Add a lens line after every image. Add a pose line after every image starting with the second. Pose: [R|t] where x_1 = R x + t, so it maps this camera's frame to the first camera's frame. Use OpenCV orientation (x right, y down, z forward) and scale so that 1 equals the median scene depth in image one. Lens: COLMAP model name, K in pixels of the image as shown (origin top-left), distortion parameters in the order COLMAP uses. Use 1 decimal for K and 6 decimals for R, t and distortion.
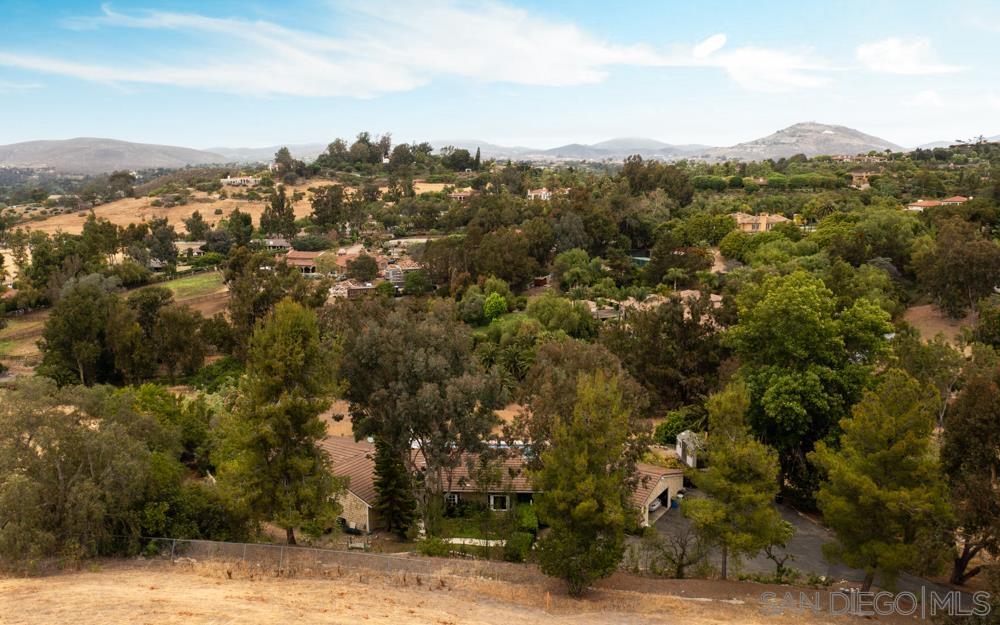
lens RADIAL K [[810.1, 0, 507.3], [0, 810.1, 290.5], [0, 0, 1]] dist [-0.007063, 0.005413]
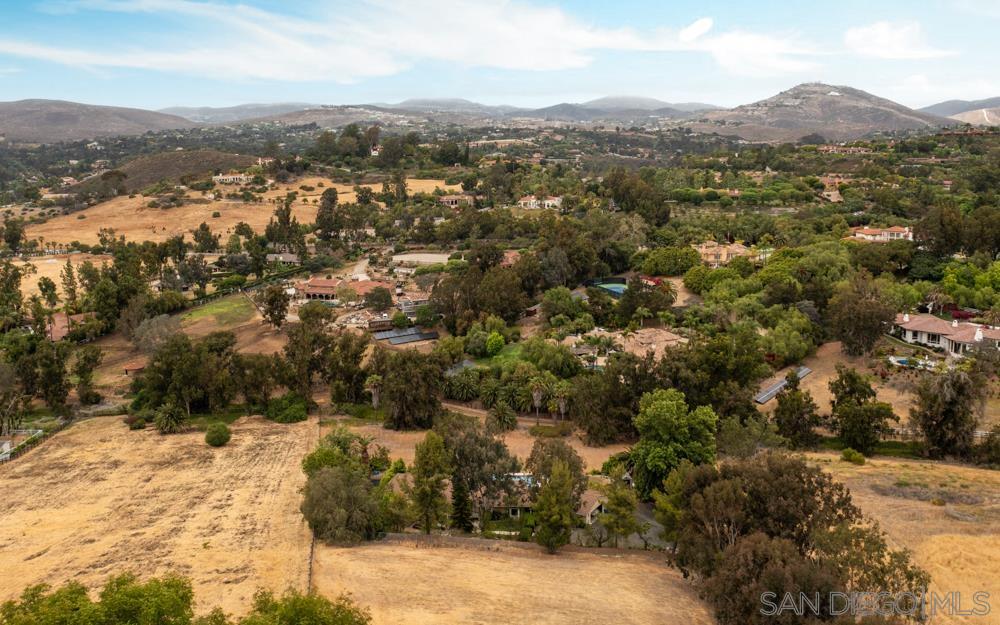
lens RADIAL K [[902.6, 0, 514.7], [0, 902.6, 256.6], [0, 0, 1]] dist [-0.003591, 0.000688]
pose [[0.999647, -0.001751, 0.026520, -0.017867], [0.001641, 0.999990, 0.004173, -0.098193], [-0.026527, -0.004128, 0.999640, -0.316299]]
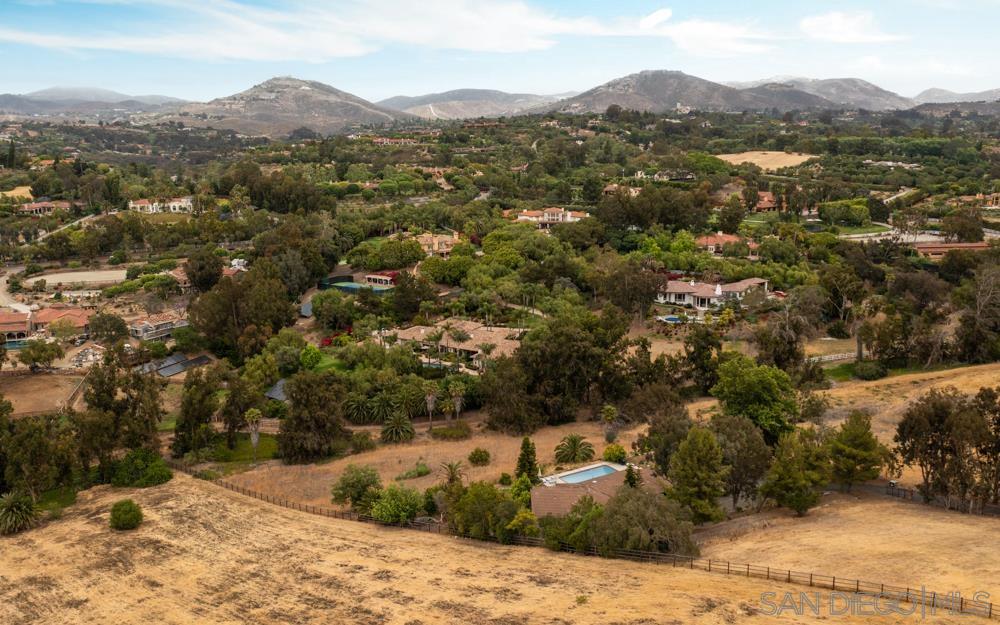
lens RADIAL K [[888.3, 0, 500.0], [0, 888.3, 312.5], [0, 0, 1]] dist [-0.006084, 0.003153]
pose [[0.815647, -0.122547, 0.565422, -0.411800], [0.080910, 0.991866, 0.098257, -0.118427], [-0.572864, -0.034395, 0.818928, -0.146165]]
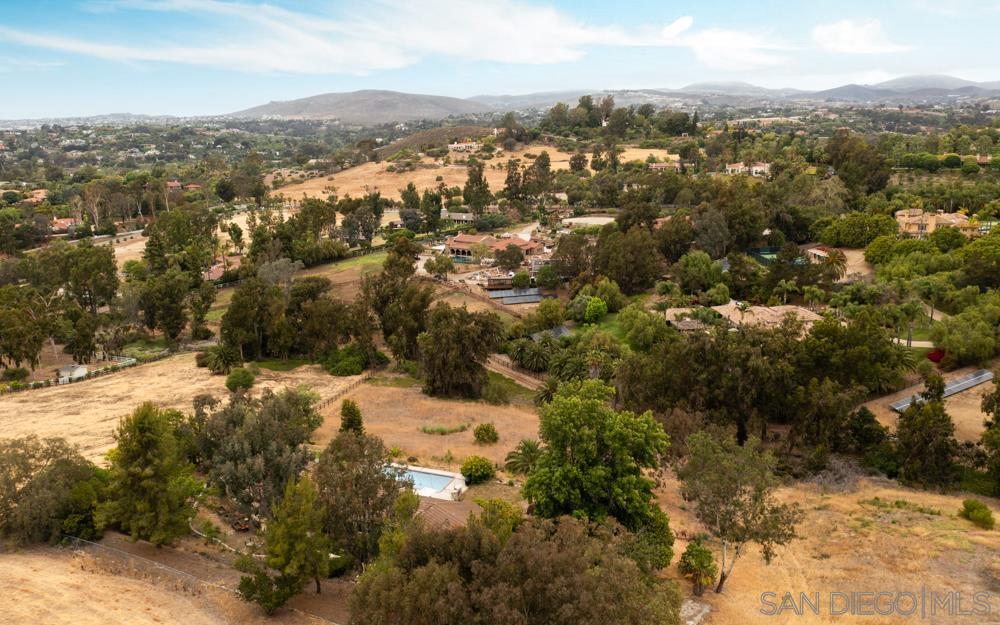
lens RADIAL K [[819.2, 0, 499.7], [0, 819.2, 278.8], [0, 0, 1]] dist [-0.005451, 0.000651]
pose [[0.944896, 0.055291, -0.322667, 0.177121], [-0.036736, 0.997317, 0.063319, -0.071028], [0.325303, -0.047977, 0.944392, -0.060197]]
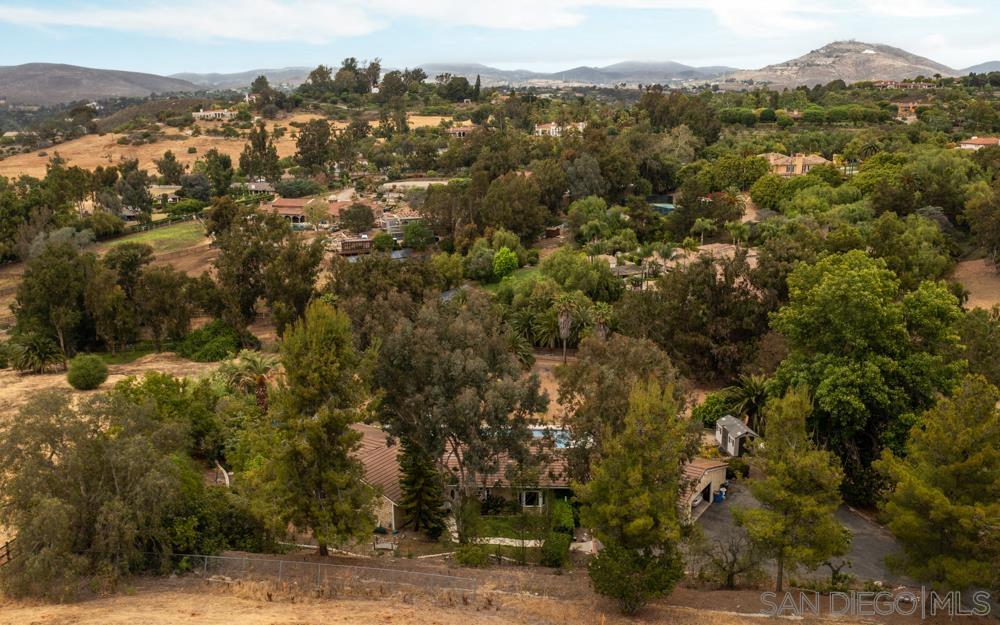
lens RADIAL K [[888.3, 0, 500.0], [0, 888.3, 312.5], [0, 0, 1]] dist [-0.006084, 0.003153]
pose [[0.999958, -0.003052, -0.008586, -0.010209], [0.003827, 0.995778, 0.091711, -0.013244], [0.008269, -0.091740, 0.995749, -0.002053]]
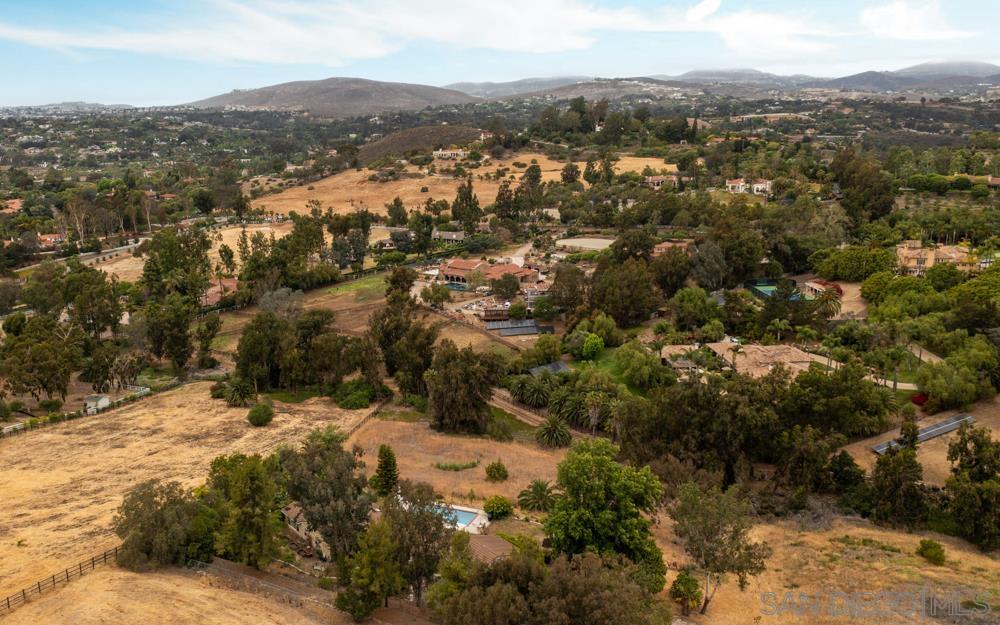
lens RADIAL K [[902.4, 0, 449.9], [0, 902.4, 293.0], [0, 0, 1]] dist [-0.006639, 0.003826]
pose [[0.934303, 0.067419, -0.350045, 0.190535], [-0.041957, 0.995925, 0.079828, -0.118788], [0.354001, -0.059897, 0.933325, -0.185580]]
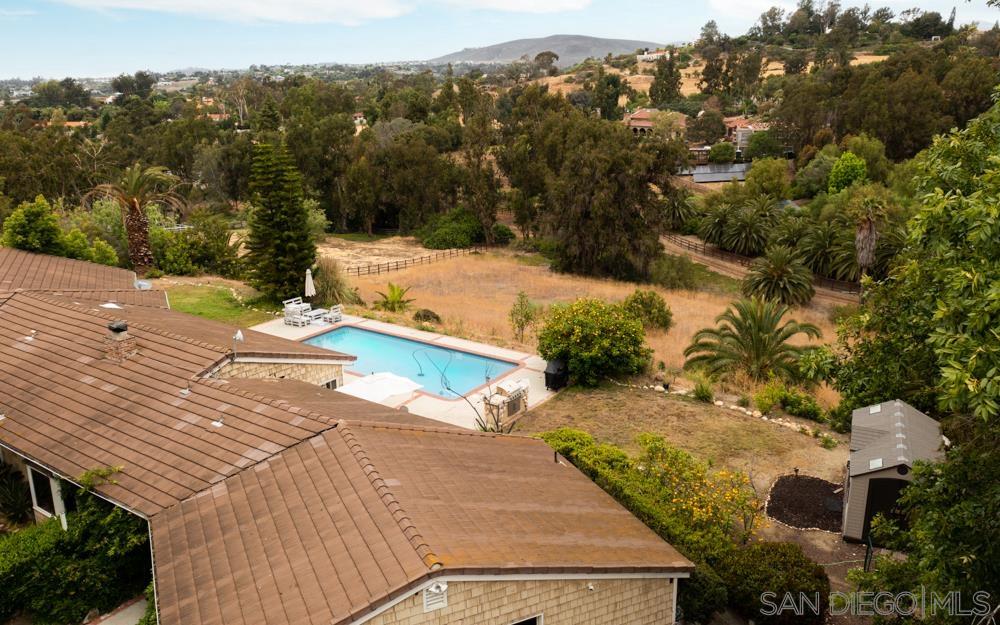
lens RADIAL K [[797.6, 0, 496.1], [0, 797.6, 296.5], [0, 0, 1]] dist [-0.000290, -0.000511]
pose [[0.841021, 0.132528, -0.524519, 0.083001], [-0.063931, 0.987084, 0.146894, 0.034693], [0.537212, -0.090008, 0.838631, 0.231540]]
